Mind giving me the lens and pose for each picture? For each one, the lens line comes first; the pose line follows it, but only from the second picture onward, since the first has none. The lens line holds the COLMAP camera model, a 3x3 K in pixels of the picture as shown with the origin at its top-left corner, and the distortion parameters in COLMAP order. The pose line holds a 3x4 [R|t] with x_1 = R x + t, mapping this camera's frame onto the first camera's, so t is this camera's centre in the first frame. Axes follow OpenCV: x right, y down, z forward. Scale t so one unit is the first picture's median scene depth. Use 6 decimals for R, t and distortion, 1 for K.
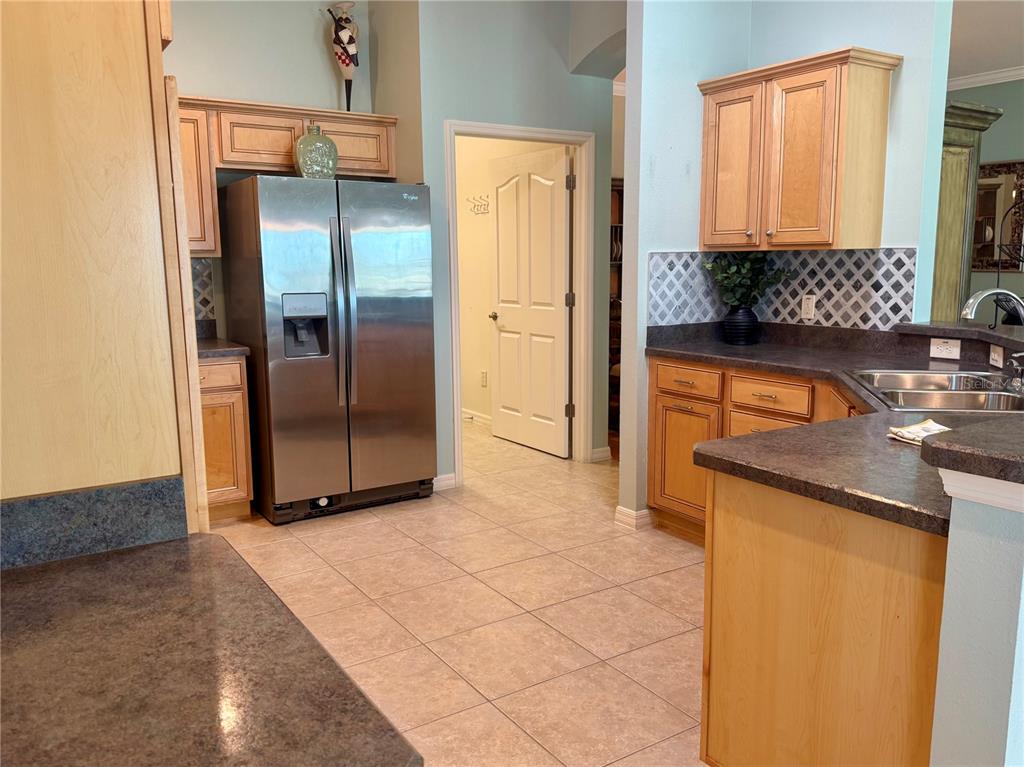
lens RADIAL K [[814.0, 0, 511.0], [0, 814.0, 384.3], [0, 0, 1]] dist [0.077213, -0.045711]
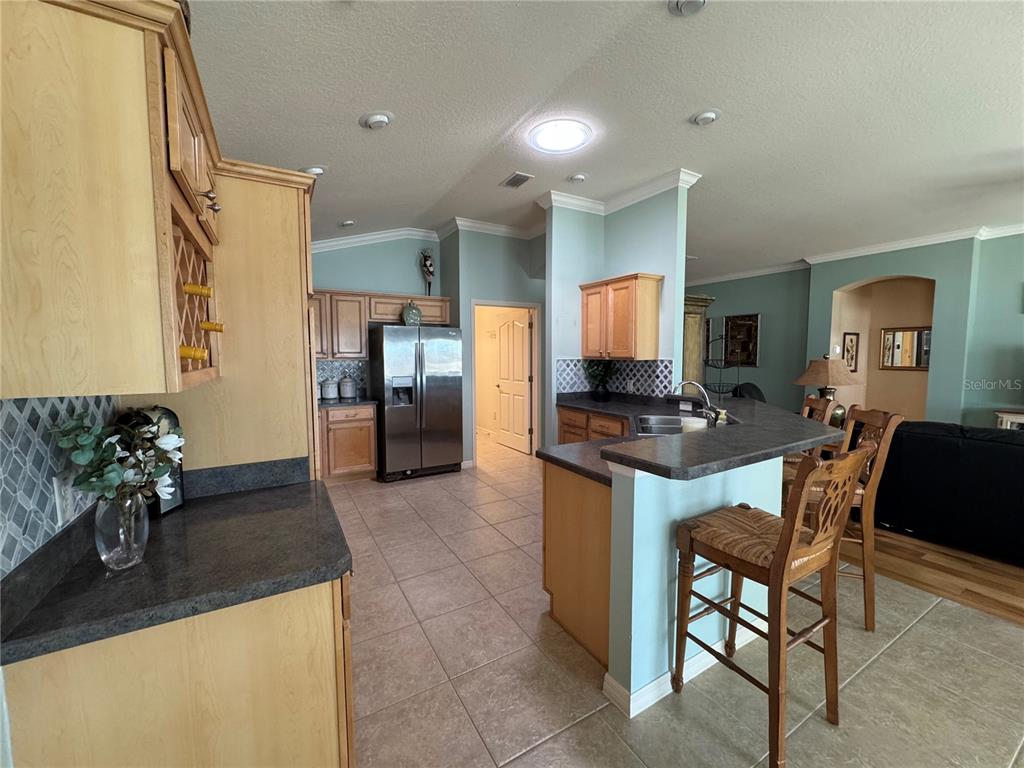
lens RADIAL K [[410.0, 0, 512.7], [0, 410.0, 380.9], [0, 0, 1]] dist [0.001899, 0.000159]
pose [[0.998395, 0.008861, -0.055933, 0.111014], [-0.013628, 0.996251, -0.085430, -0.008929], [0.054966, 0.086056, 0.994773, -0.091885]]
